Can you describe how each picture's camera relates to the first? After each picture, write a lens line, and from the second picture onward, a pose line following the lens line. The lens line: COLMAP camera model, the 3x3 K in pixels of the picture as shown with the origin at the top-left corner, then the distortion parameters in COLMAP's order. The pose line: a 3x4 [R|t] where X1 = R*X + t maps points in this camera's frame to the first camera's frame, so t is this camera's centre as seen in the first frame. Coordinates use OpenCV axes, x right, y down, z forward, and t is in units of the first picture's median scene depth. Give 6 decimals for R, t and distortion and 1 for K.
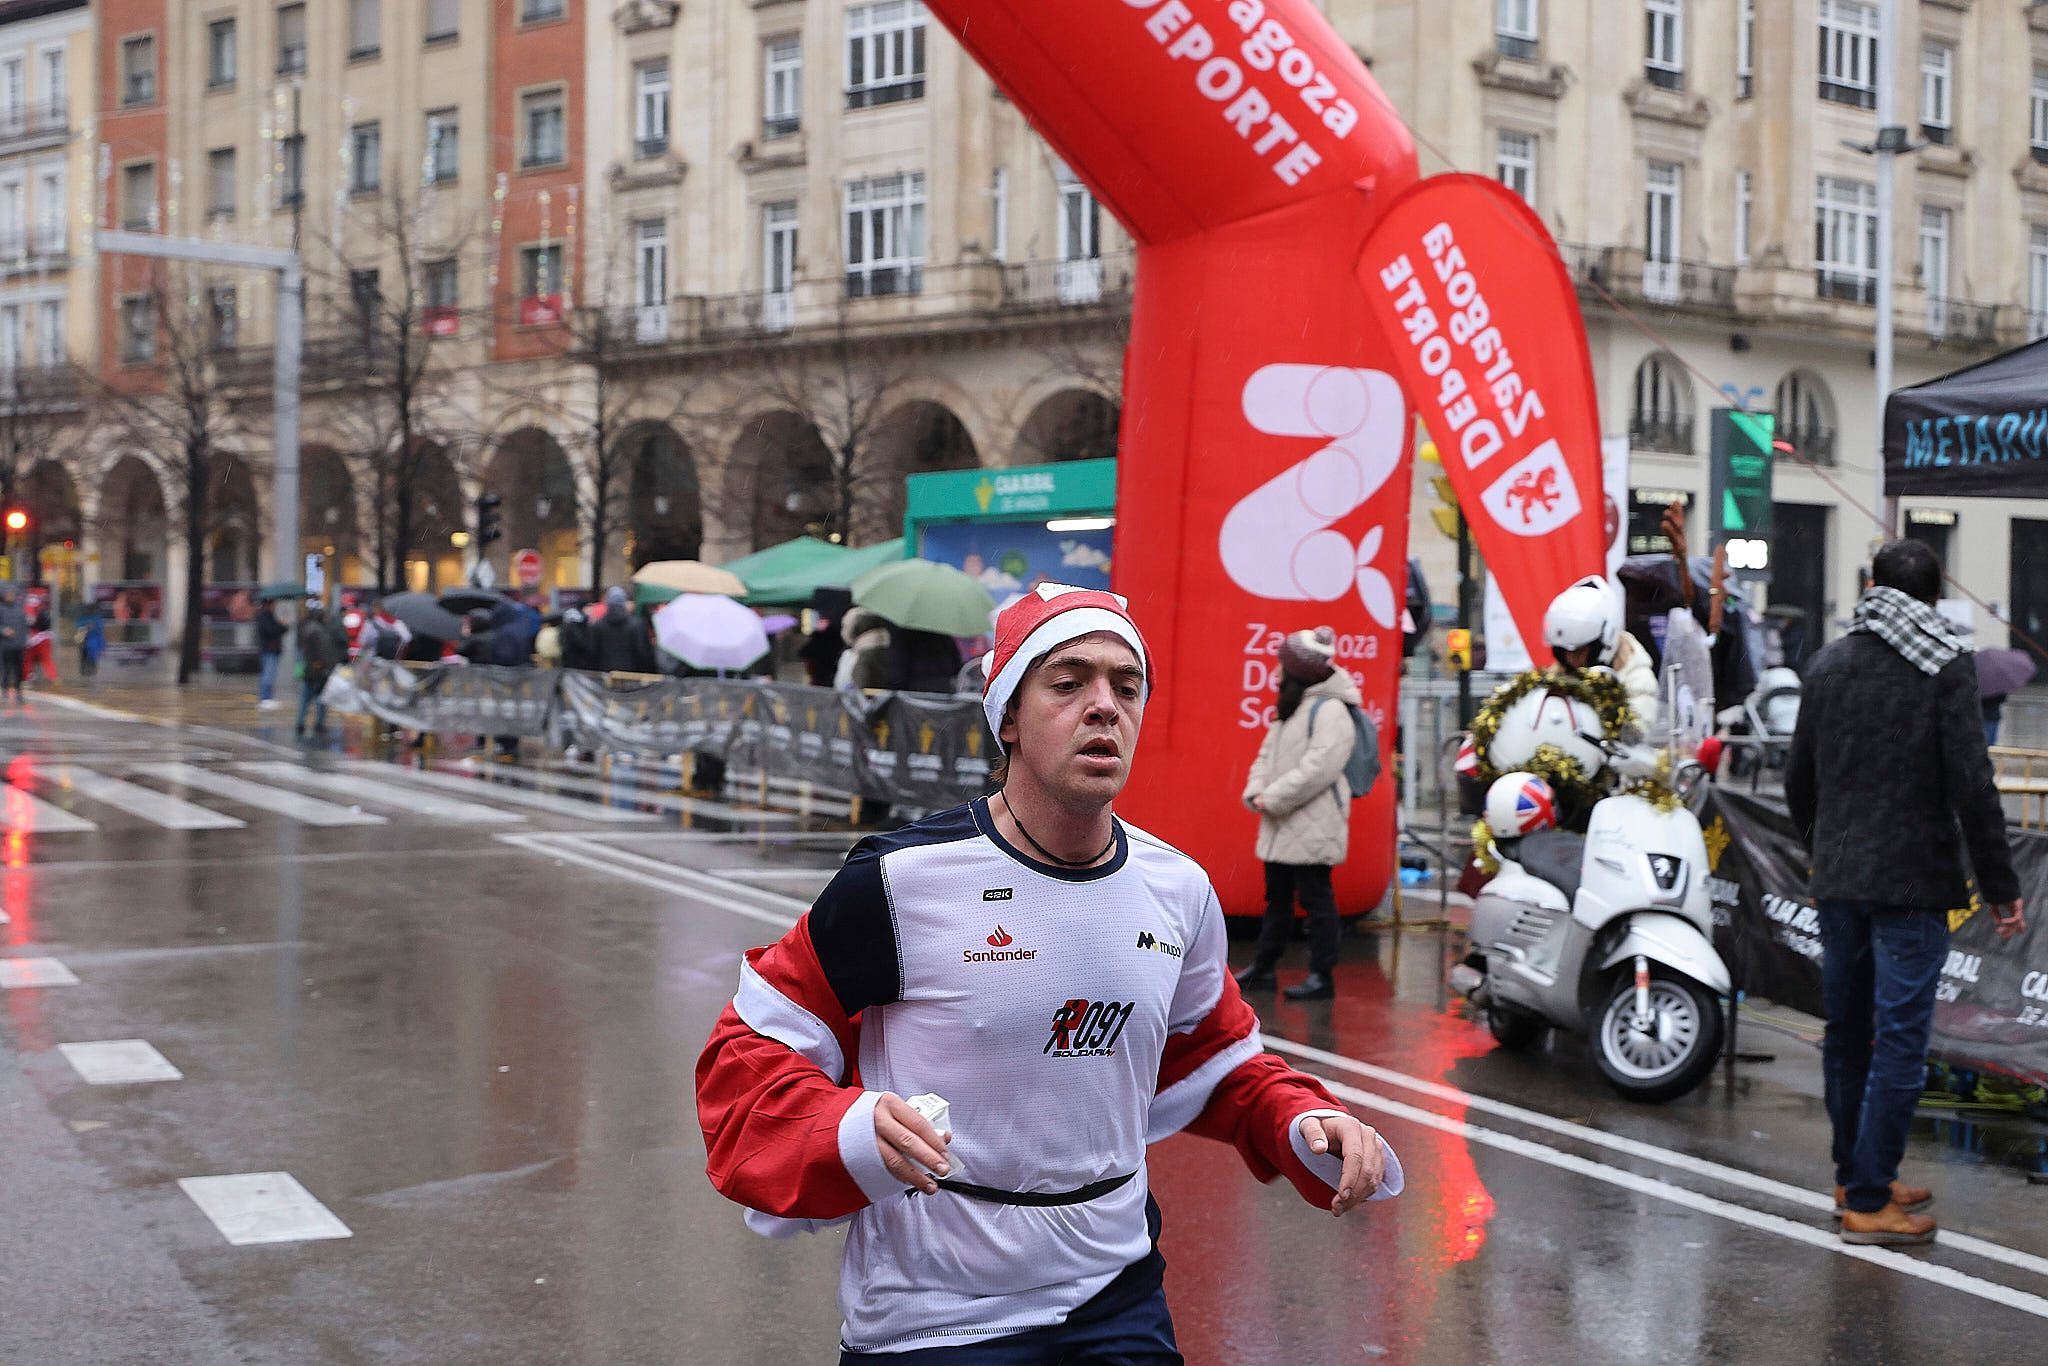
lens RADIAL K [[3377.8, 0, 1024.0], [0, 3377.8, 683.0], [0, 0, 1]] dist [0.044632, 0.025170]
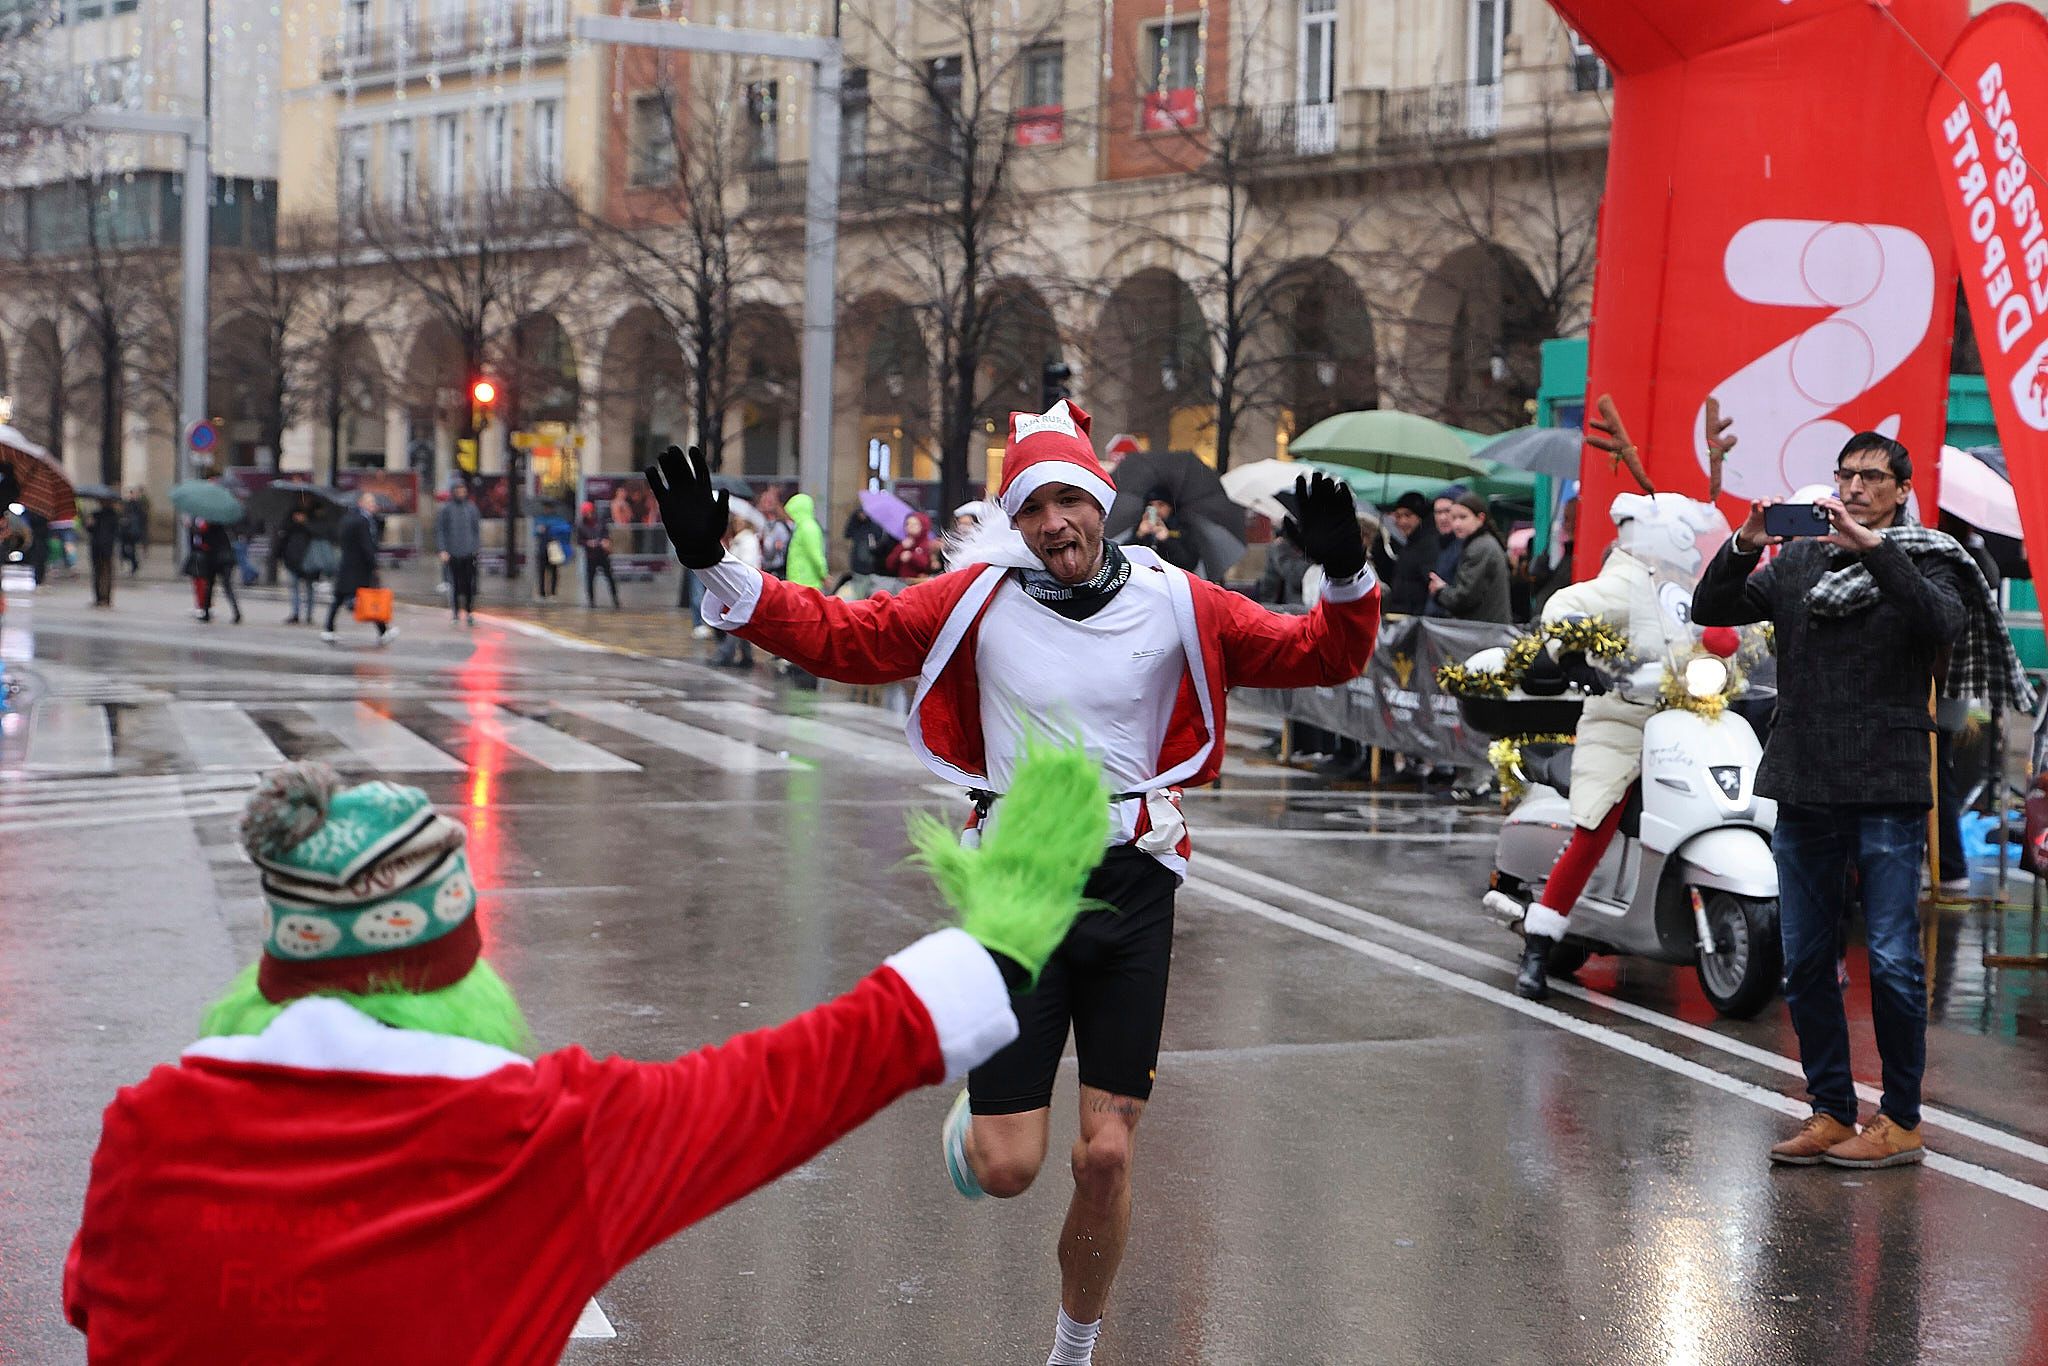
lens RADIAL K [[4838.0, 0, 1026.8], [0, 4838.0, 632.0], [0, 0, 1]] dist [0.110791, 0.492979]
pose [[0.981762, 0.013295, -0.189651, 0.033297], [-0.012996, 0.999912, 0.002819, 0.001603], [0.189672, -0.000303, 0.981847, -0.054291]]
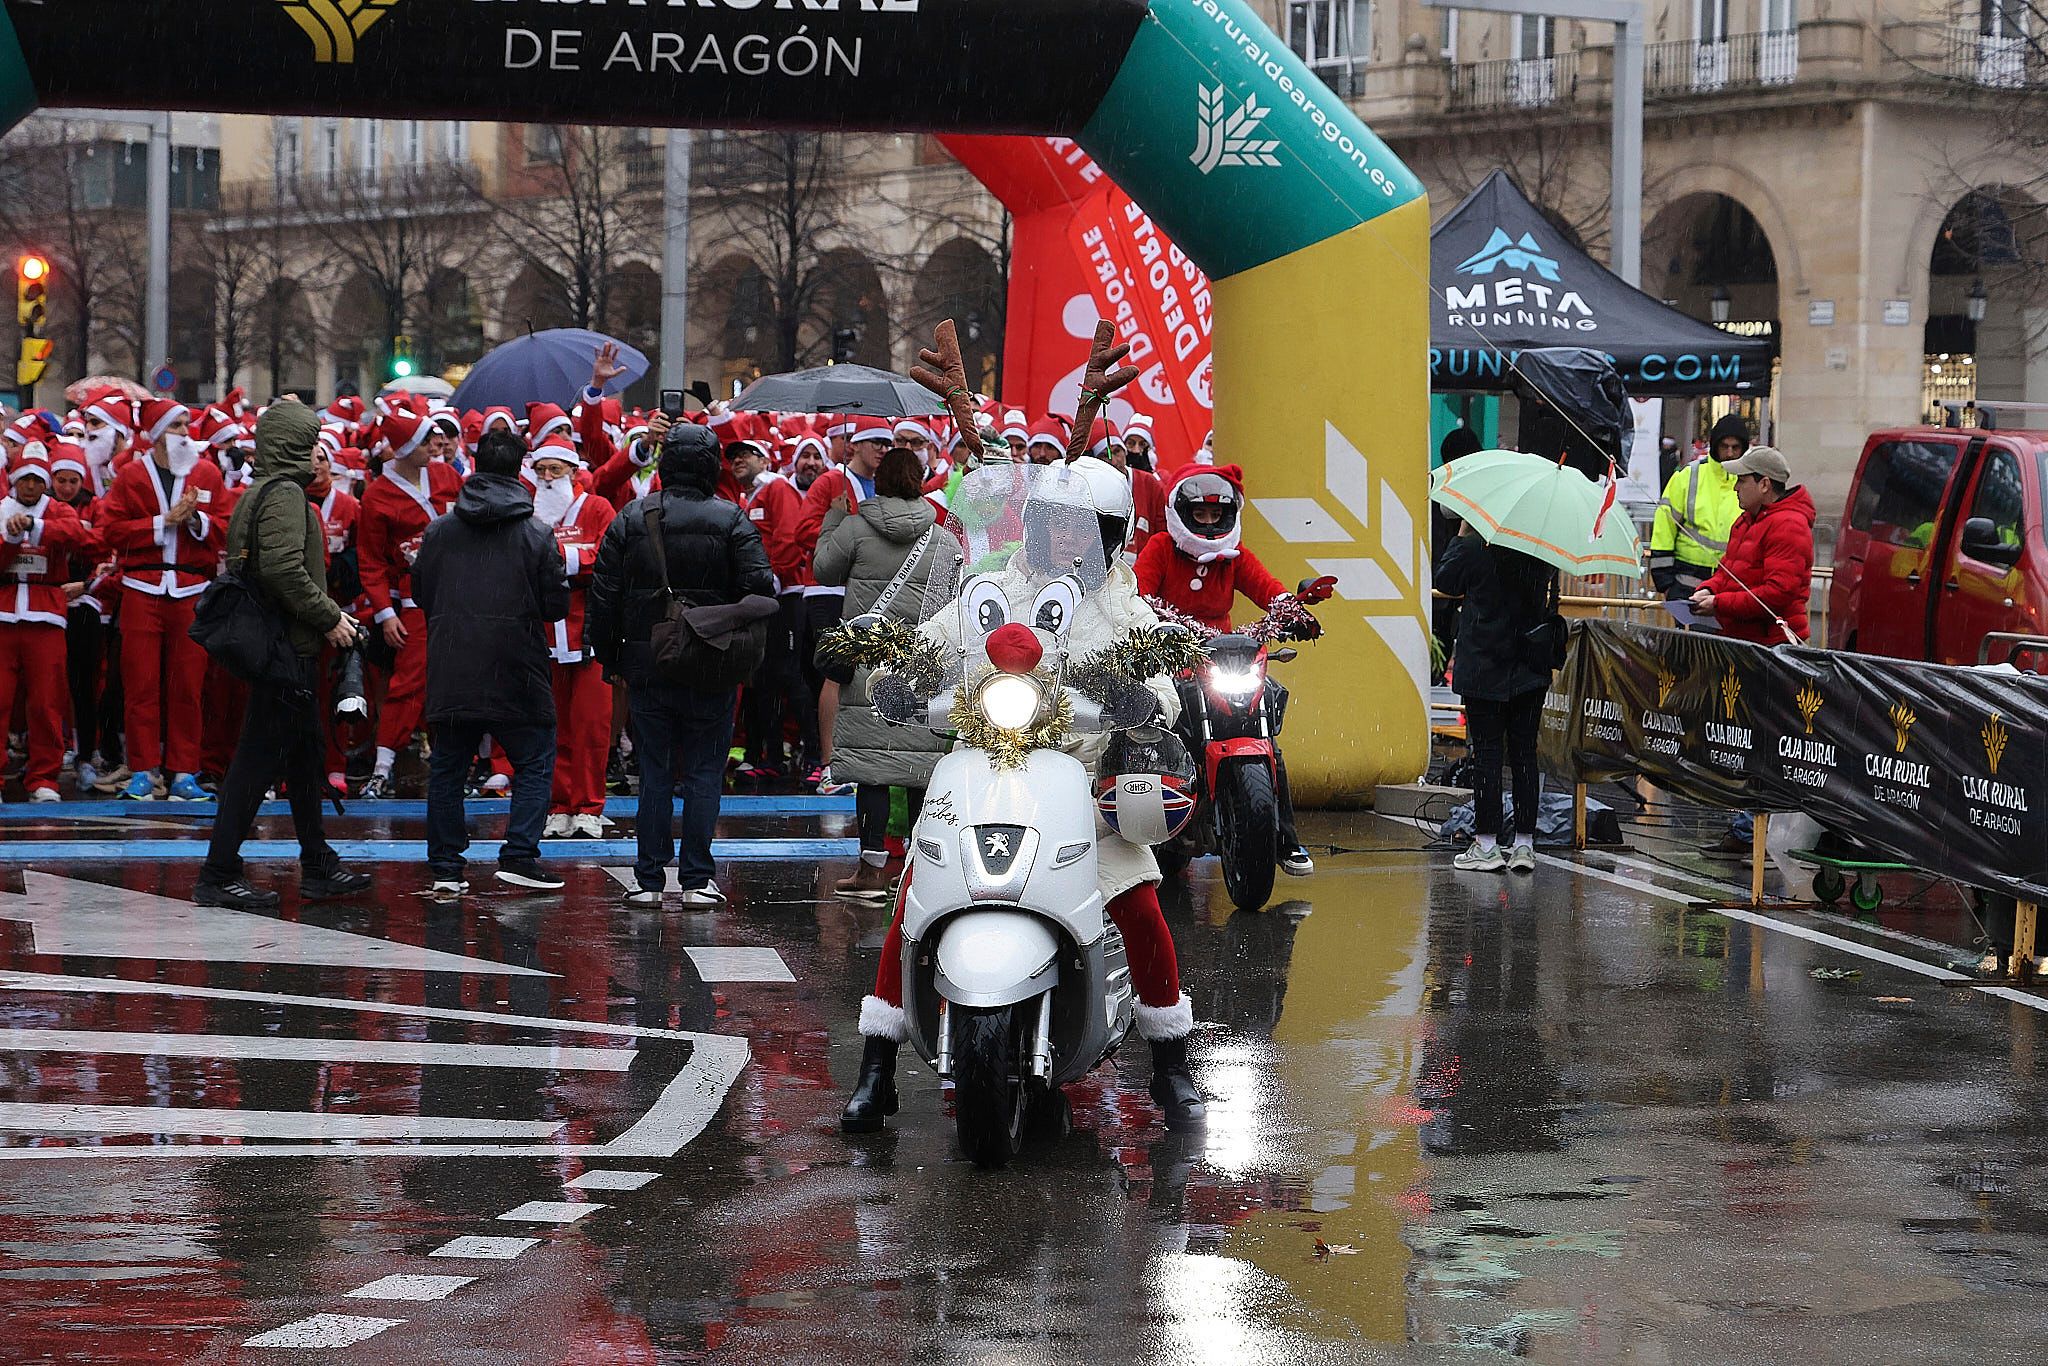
lens RADIAL K [[4838.0, 0, 1026.8], [0, 4838.0, 632.0], [0, 0, 1]] dist [0.110791, 0.492979]
pose [[0.985308, 0.013455, -0.170253, 0.103825], [-0.010589, 0.999787, 0.017732, 0.006037], [0.170456, -0.015669, 0.985241, -0.296144]]
